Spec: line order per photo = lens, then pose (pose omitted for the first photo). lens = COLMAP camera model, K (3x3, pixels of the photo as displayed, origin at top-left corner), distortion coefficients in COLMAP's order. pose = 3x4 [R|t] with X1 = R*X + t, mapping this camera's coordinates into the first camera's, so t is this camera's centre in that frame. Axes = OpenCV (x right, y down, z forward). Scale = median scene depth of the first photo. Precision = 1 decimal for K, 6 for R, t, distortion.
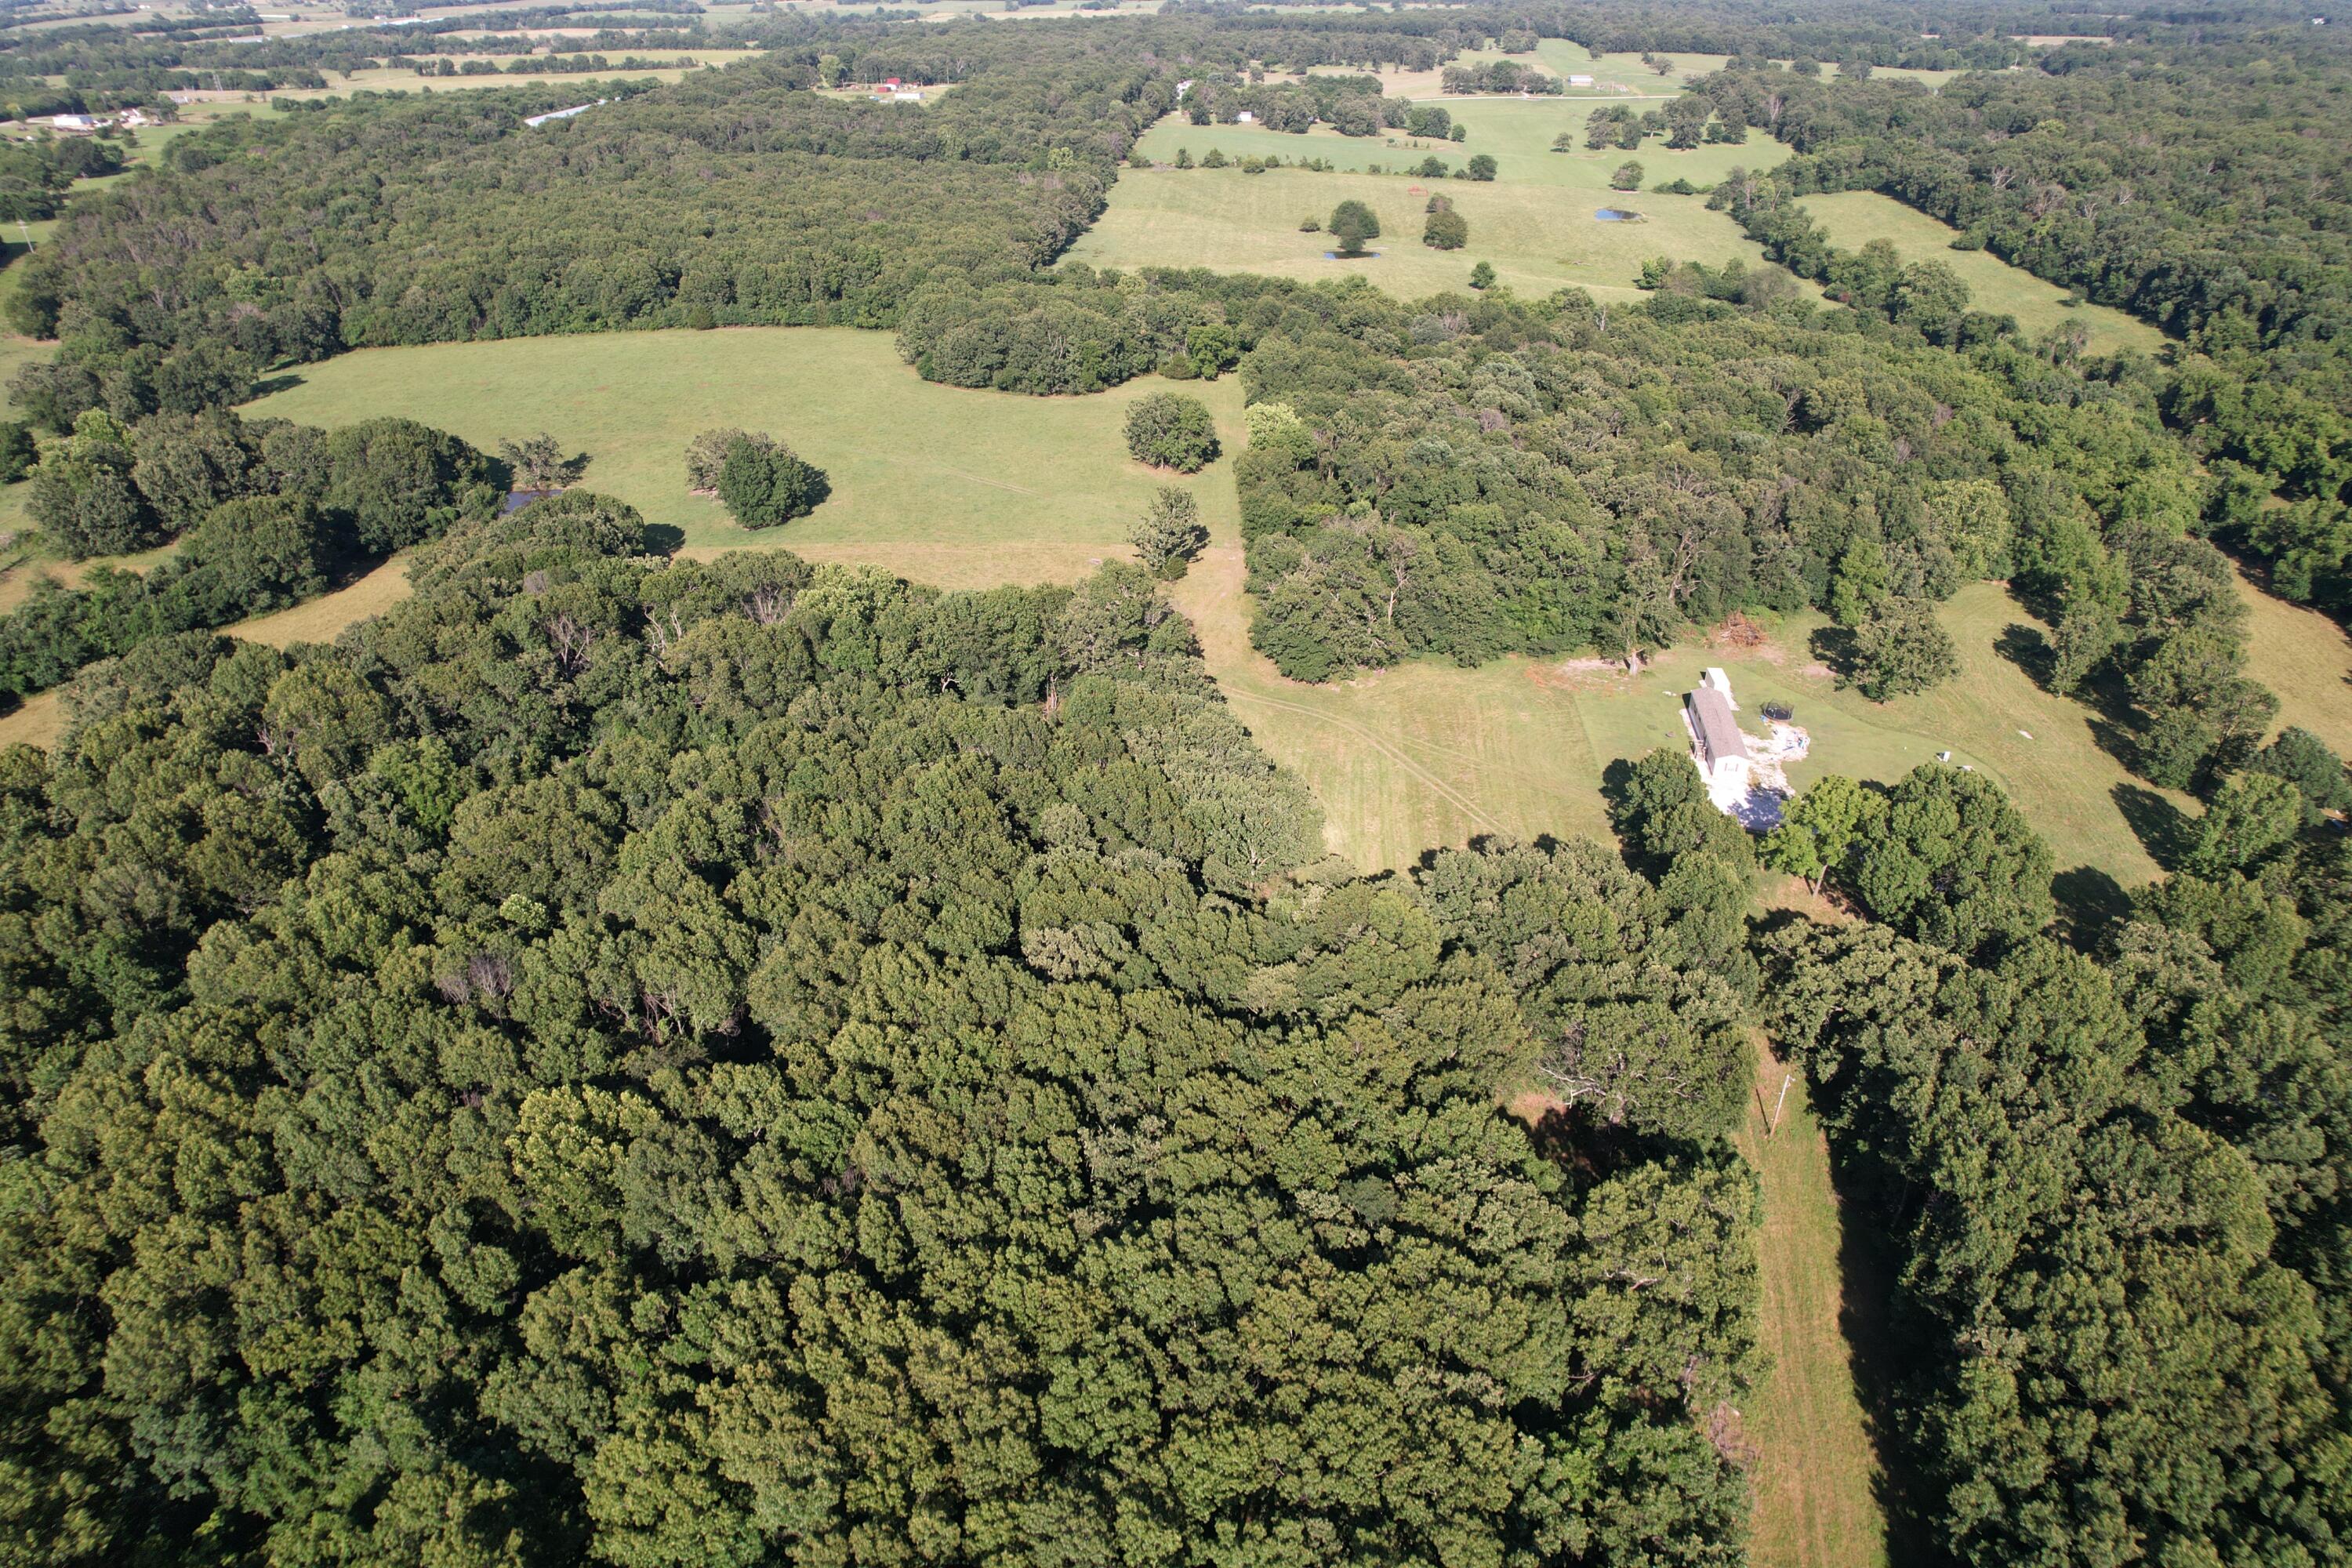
lens RADIAL K [[1507.5, 0, 1176.0], [0, 1507.5, 784.0], [0, 0, 1]] dist [-0.089671, 0.086054]
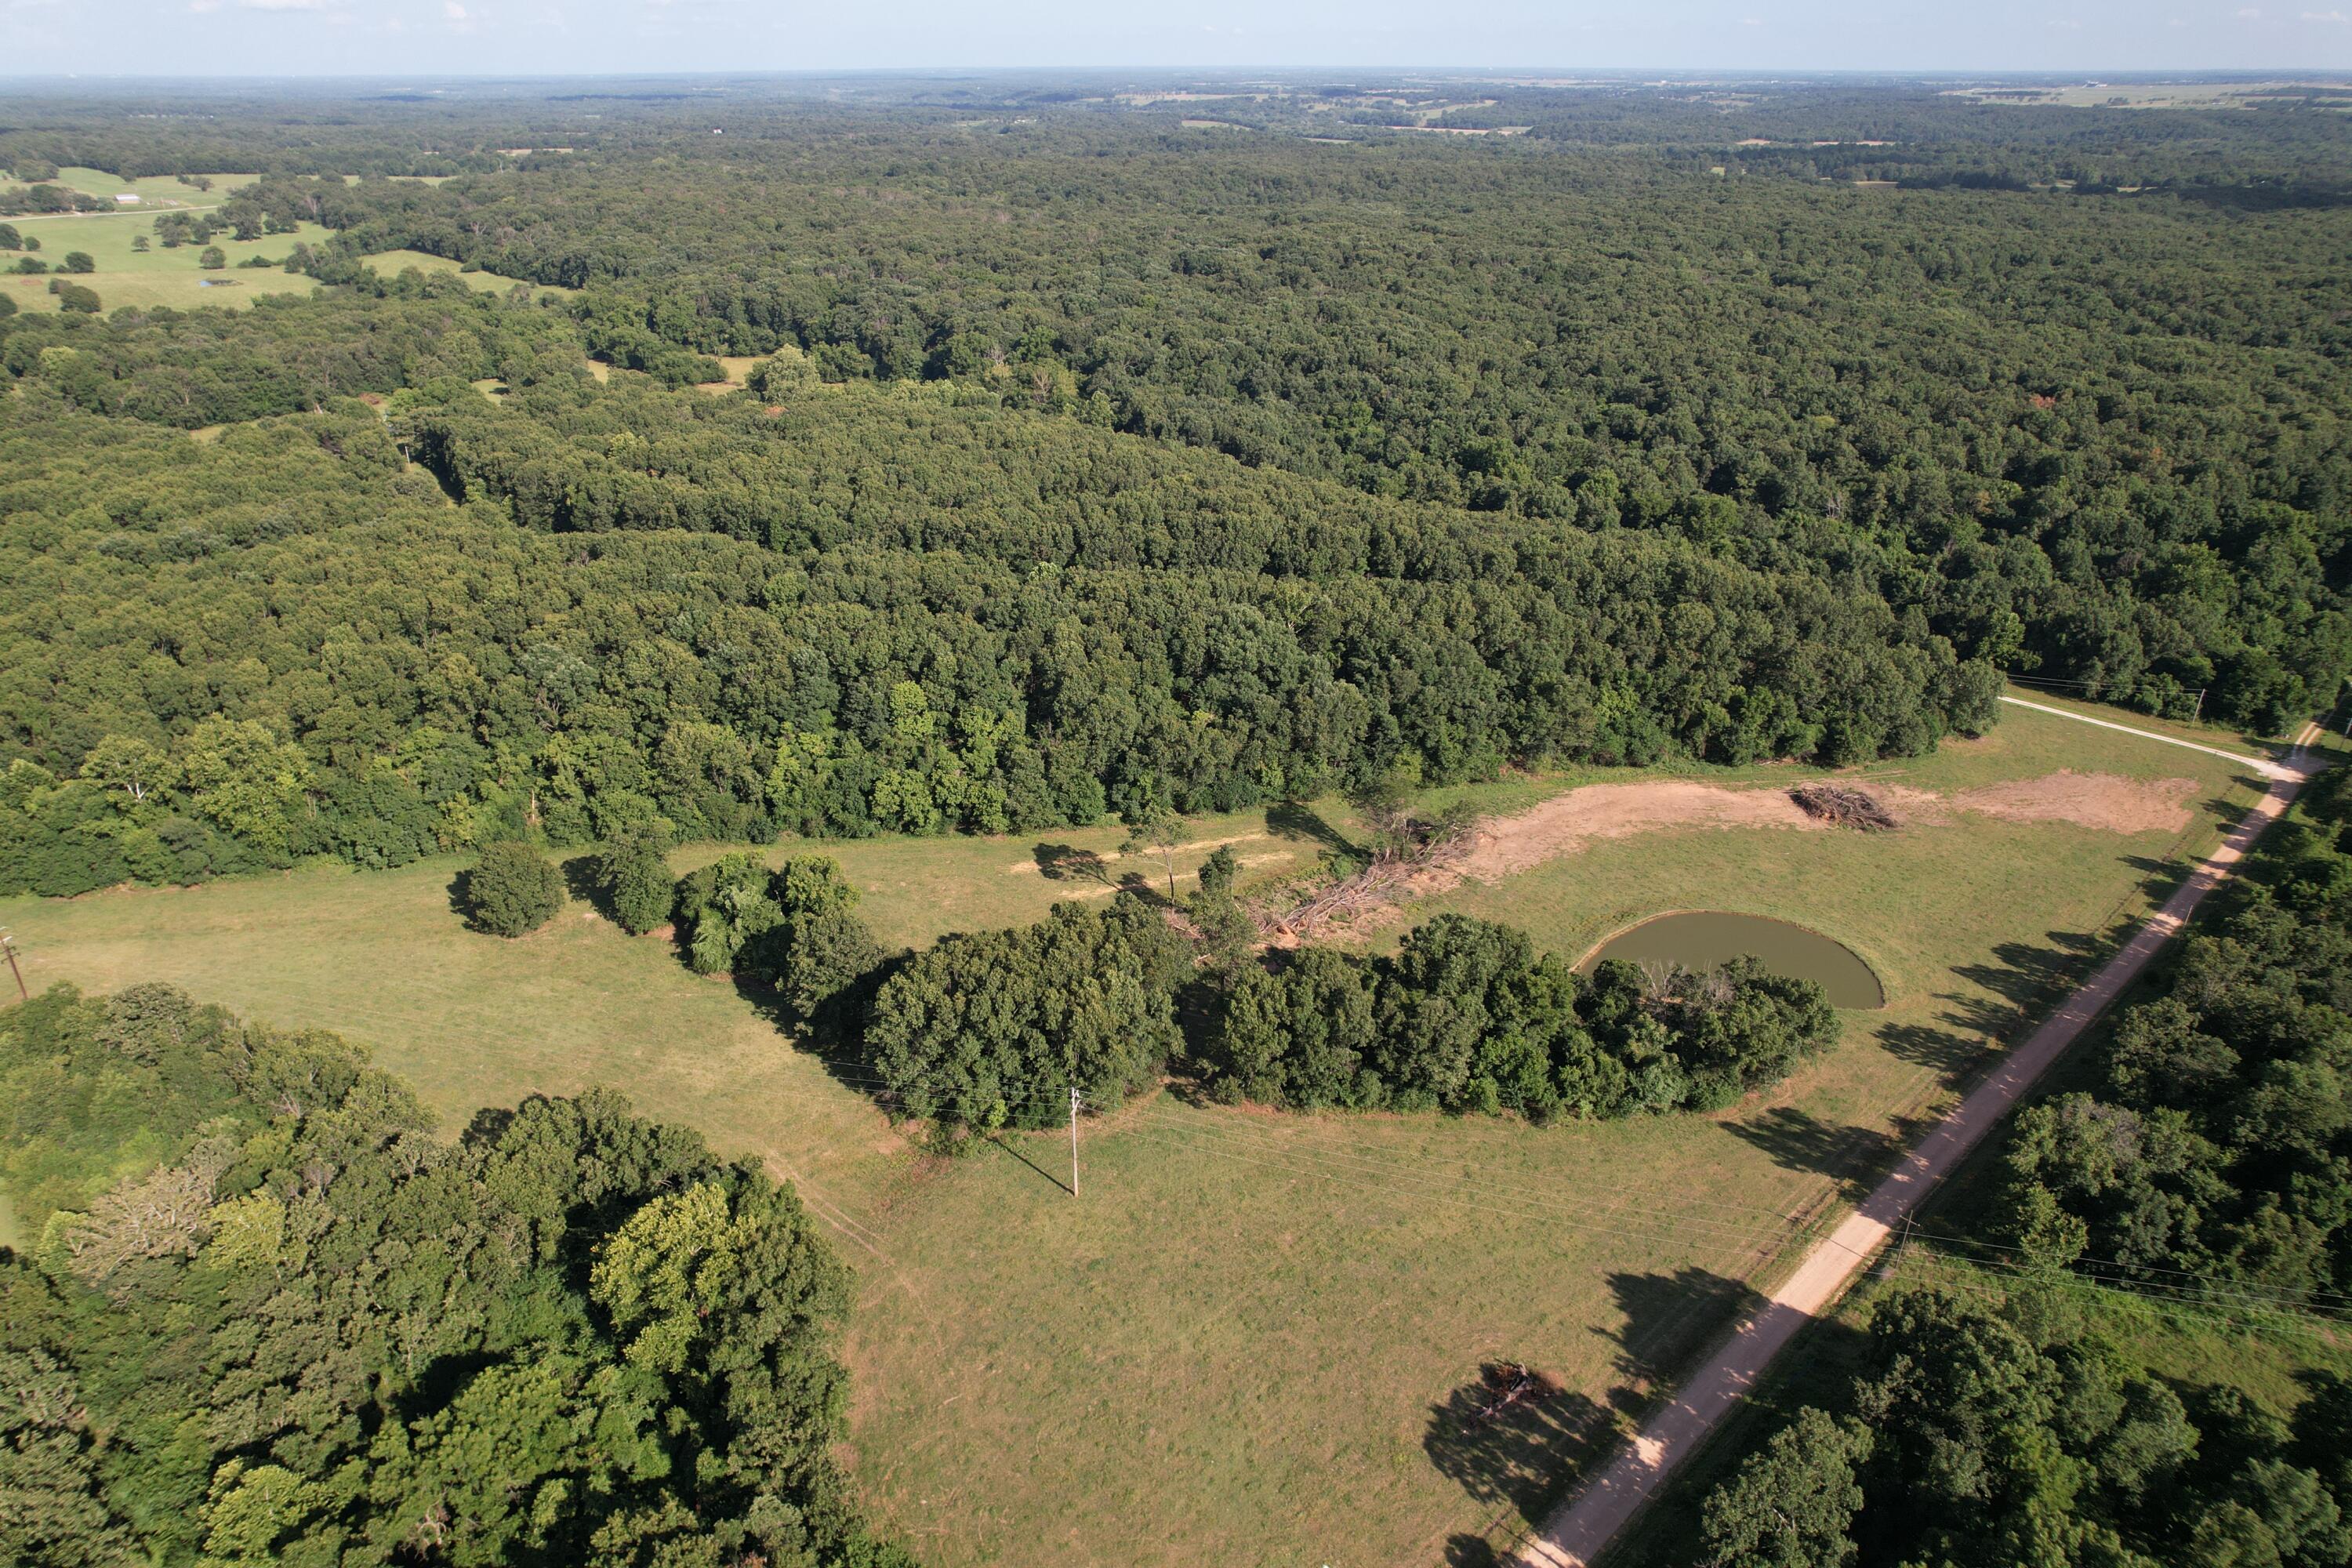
lens RADIAL K [[1491.9, 0, 1196.6], [0, 1491.9, 776.5], [0, 0, 1]] dist [-0.071394, 0.063380]
pose [[0.652312, -0.327376, 0.683604, -0.204947], [0.375055, 0.923169, 0.084215, 0.292297], [-0.658652, 0.201454, 0.724979, -0.535184]]
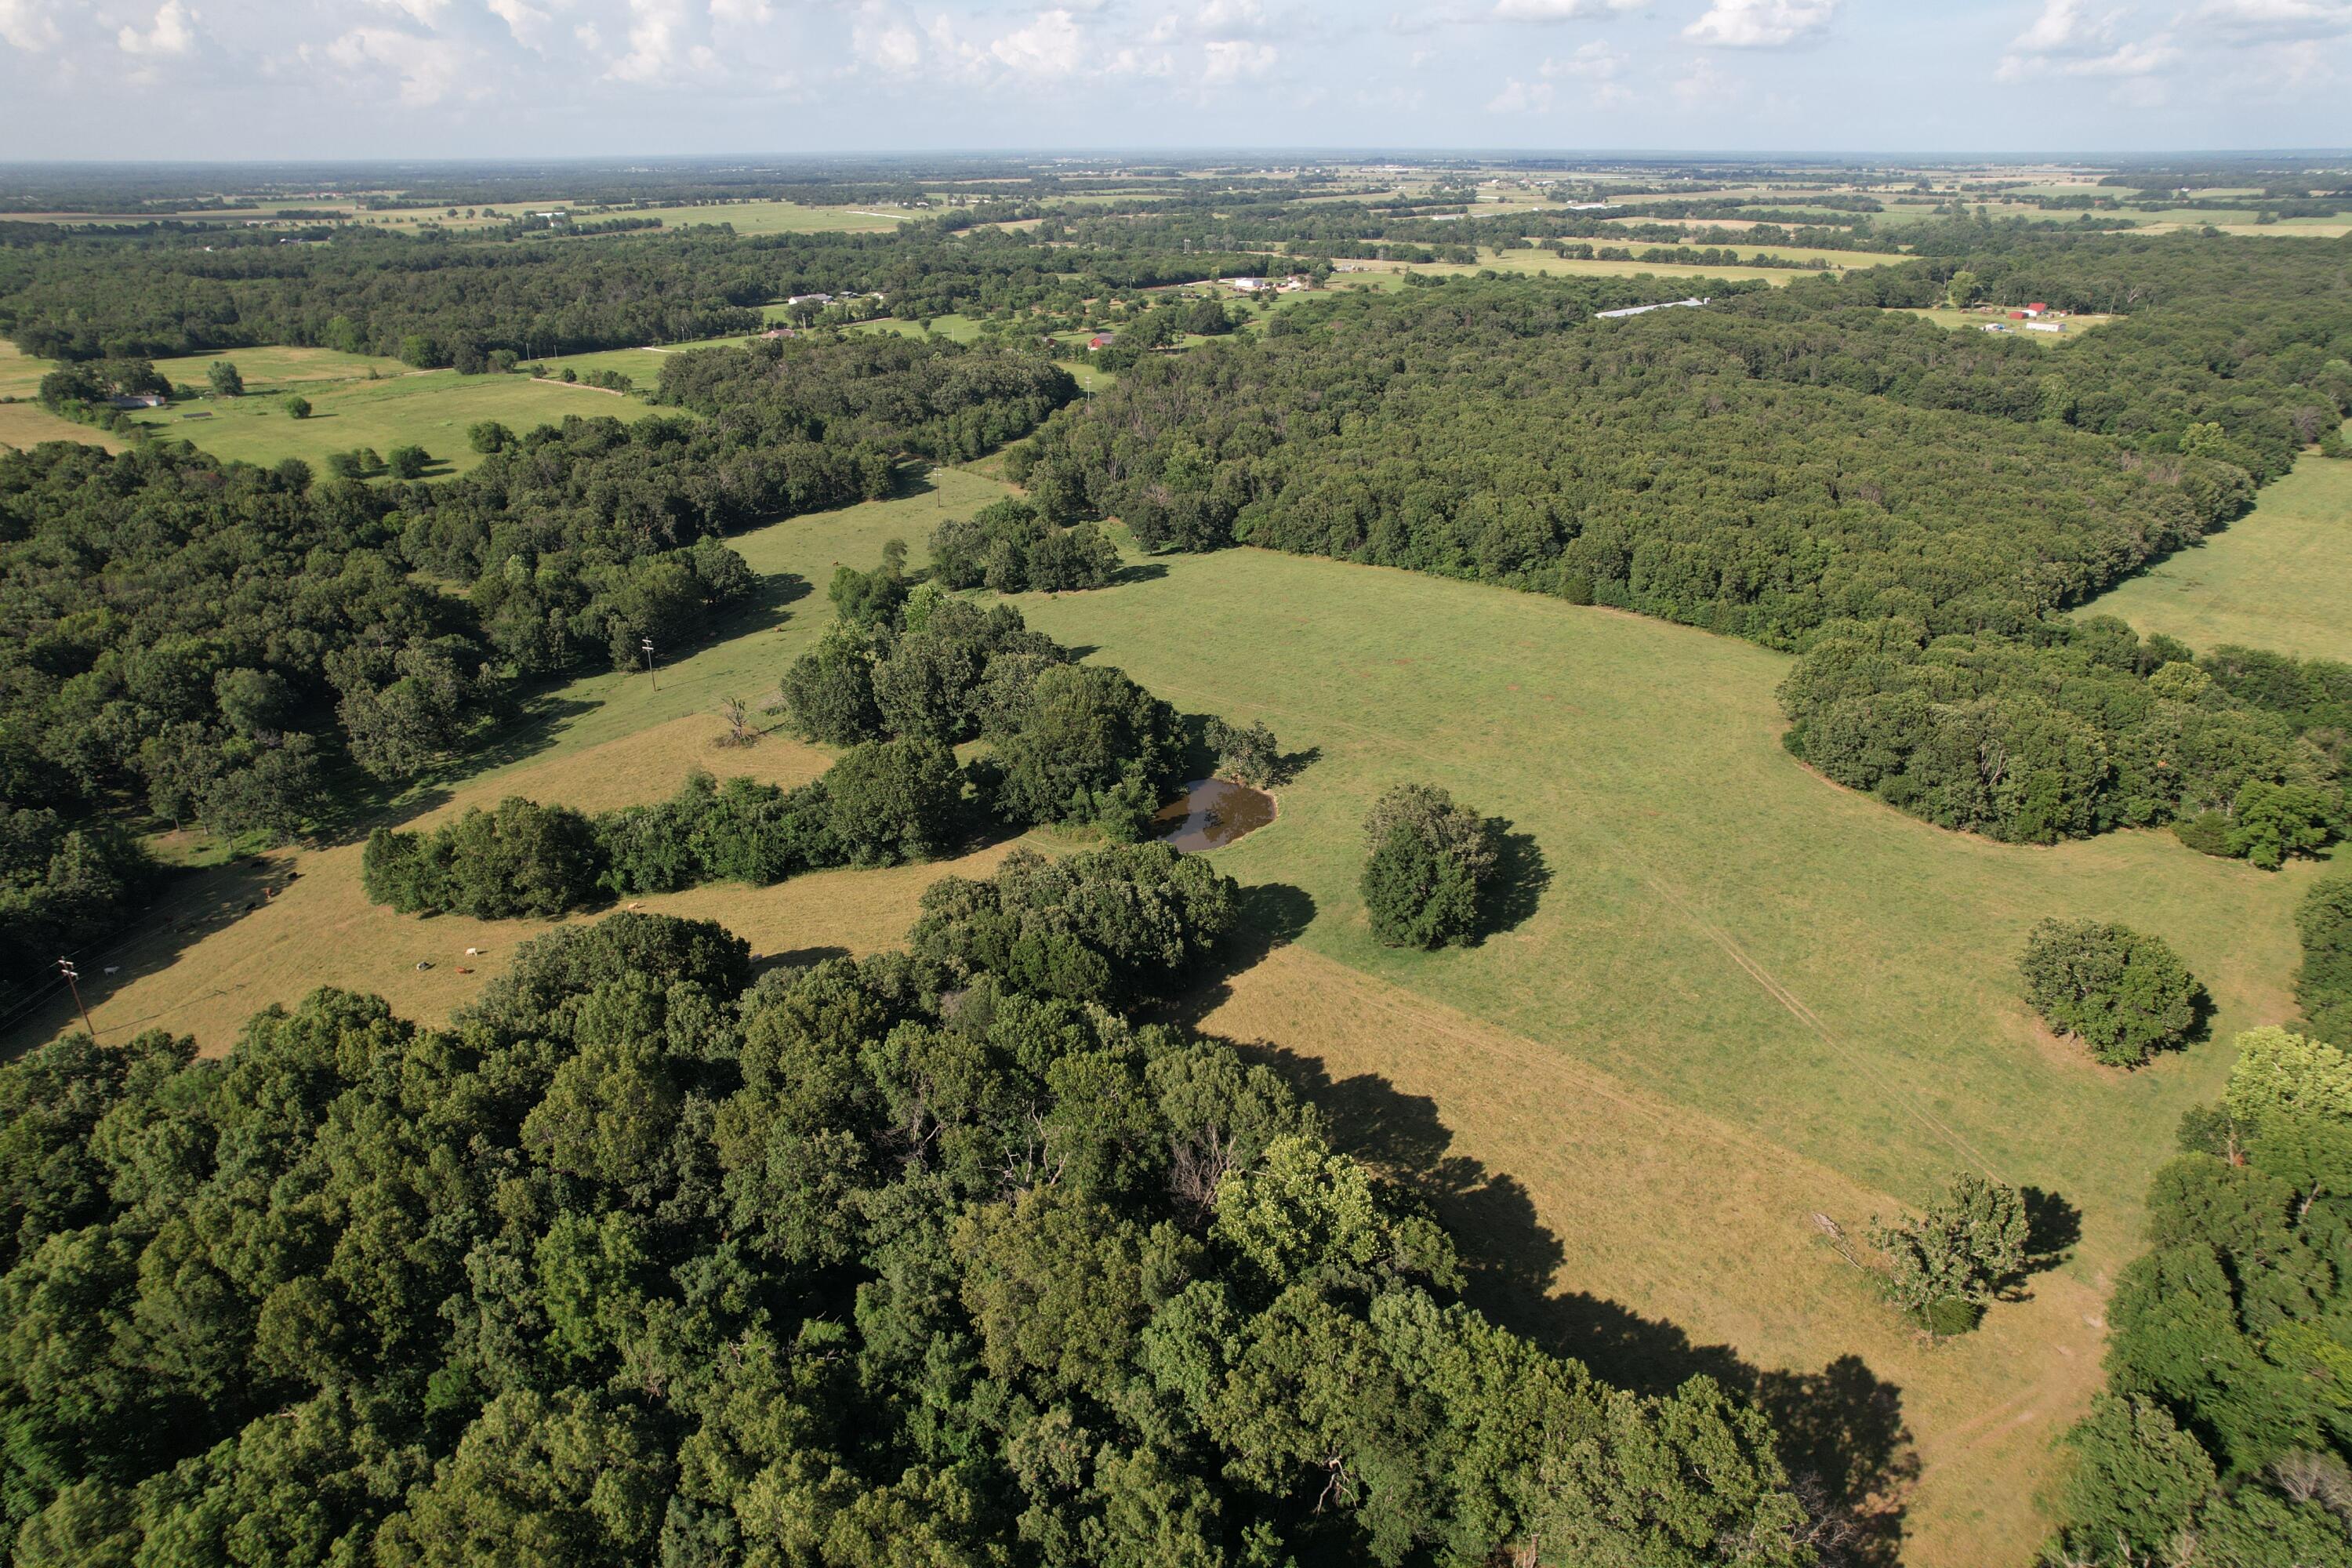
lens RADIAL K [[1507.5, 0, 1176.0], [0, 1507.5, 784.0], [0, 0, 1]] dist [-0.089671, 0.086054]
pose [[0.755139, 0.263295, -0.600368, 0.025659], [-0.325282, 0.945601, 0.005561, -0.104424], [0.569172, 0.191089, 0.799705, 0.169686]]
